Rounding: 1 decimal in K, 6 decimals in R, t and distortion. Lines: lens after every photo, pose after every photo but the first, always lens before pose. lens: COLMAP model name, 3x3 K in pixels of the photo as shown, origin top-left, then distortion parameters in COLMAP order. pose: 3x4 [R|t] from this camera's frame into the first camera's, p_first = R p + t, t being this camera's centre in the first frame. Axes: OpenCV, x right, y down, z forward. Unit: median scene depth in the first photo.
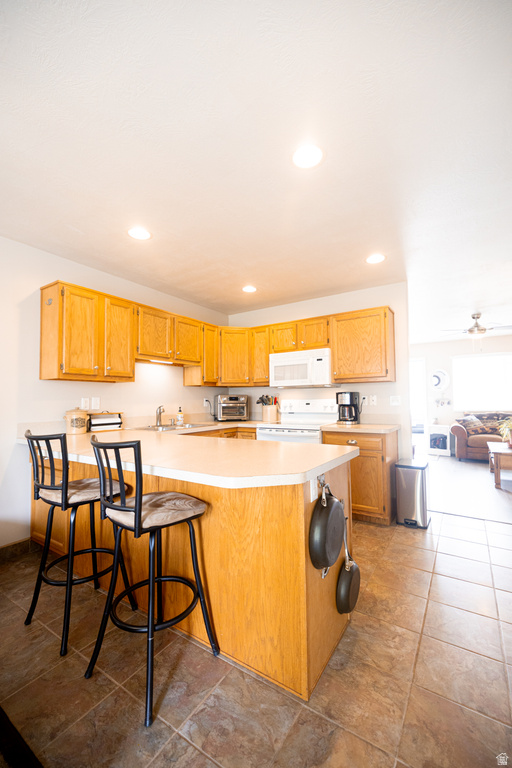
lens RADIAL K [[320.9, 0, 253.1], [0, 320.9, 387.9], [0, 0, 1]] dist [0.000857, -0.000633]
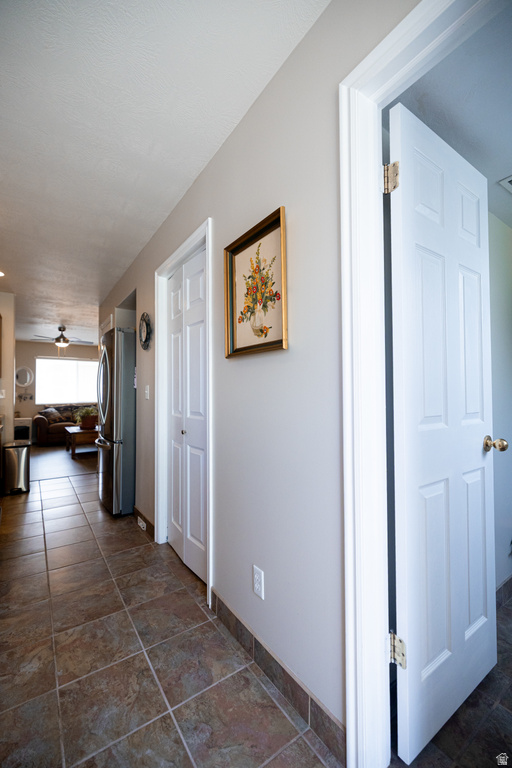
lens RADIAL K [[322.6, 0, 255.8], [0, 322.6, 386.7], [0, 0, 1]] dist [-0.000818, -0.000514]
pose [[0.368363, 0.026082, 0.929316, -0.339695], [-0.031616, 0.999380, -0.015516, 0.003357], [-0.929144, -0.023665, 0.368959, -0.319906]]
